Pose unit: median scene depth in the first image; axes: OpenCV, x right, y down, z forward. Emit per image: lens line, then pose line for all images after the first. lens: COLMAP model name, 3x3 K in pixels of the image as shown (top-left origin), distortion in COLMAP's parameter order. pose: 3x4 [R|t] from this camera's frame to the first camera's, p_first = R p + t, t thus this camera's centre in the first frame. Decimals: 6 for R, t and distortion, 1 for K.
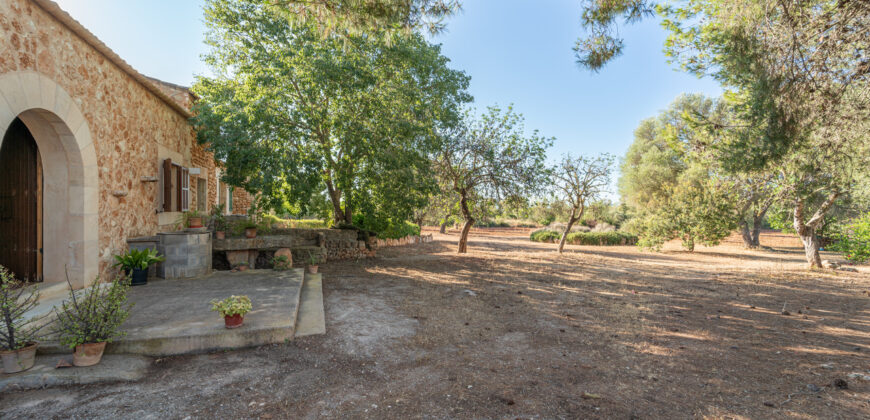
lens RADIAL K [[354.9, 0, 430.1], [0, 354.9, 210.3], [0, 0, 1]] dist [-0.001617, -0.000554]
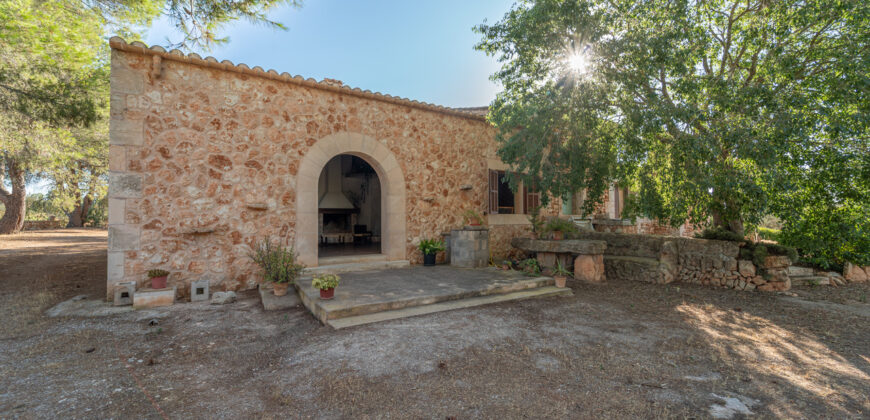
lens RADIAL K [[354.9, 0, 468.7], [0, 354.9, 217.6], [0, 0, 1]] dist [-0.001617, -0.000554]
pose [[0.248790, -0.012820, -0.968473, 0.494975], [0.000957, 0.999915, -0.012991, 0.041370], [0.968557, 0.002305, 0.248781, 0.761389]]
